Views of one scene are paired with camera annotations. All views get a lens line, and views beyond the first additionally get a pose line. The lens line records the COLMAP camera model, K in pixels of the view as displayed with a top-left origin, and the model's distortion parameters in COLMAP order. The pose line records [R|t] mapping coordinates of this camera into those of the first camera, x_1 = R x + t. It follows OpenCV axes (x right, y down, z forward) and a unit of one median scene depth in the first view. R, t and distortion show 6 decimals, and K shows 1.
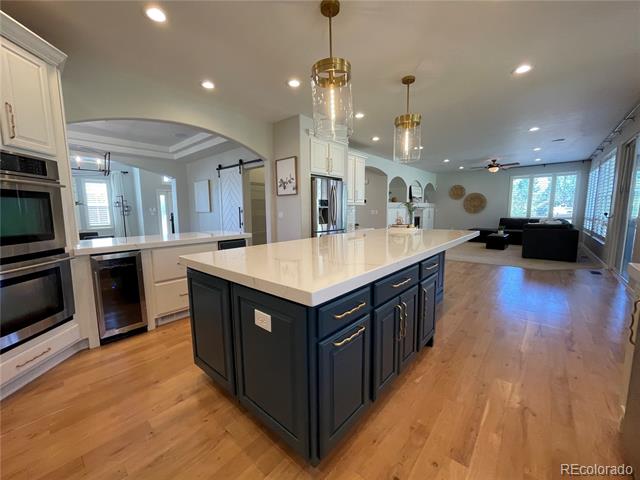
lens RADIAL K [[257.4, 0, 317.8], [0, 257.4, 240.3], [0, 0, 1]] dist [0.002266, 0.000378]
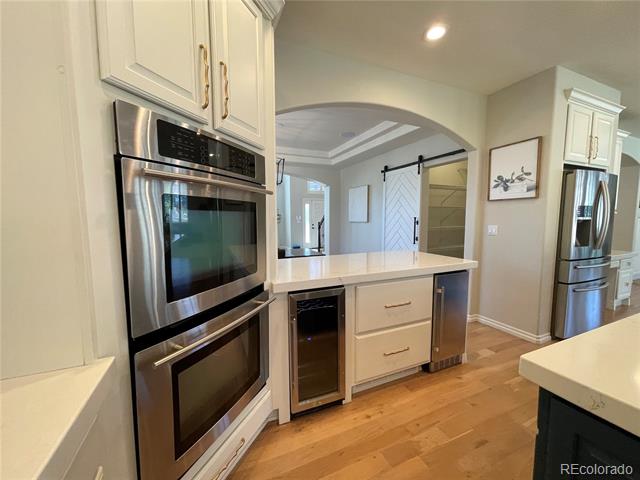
lens RADIAL K [[257.4, 0, 320.2], [0, 257.4, 239.8], [0, 0, 1]] dist [0.002266, 0.000378]
pose [[0.907587, 0.039948, -0.417958, -0.290688], [-0.051846, 0.998508, -0.017144, -0.040950], [0.416650, 0.037229, 0.908304, 0.225054]]
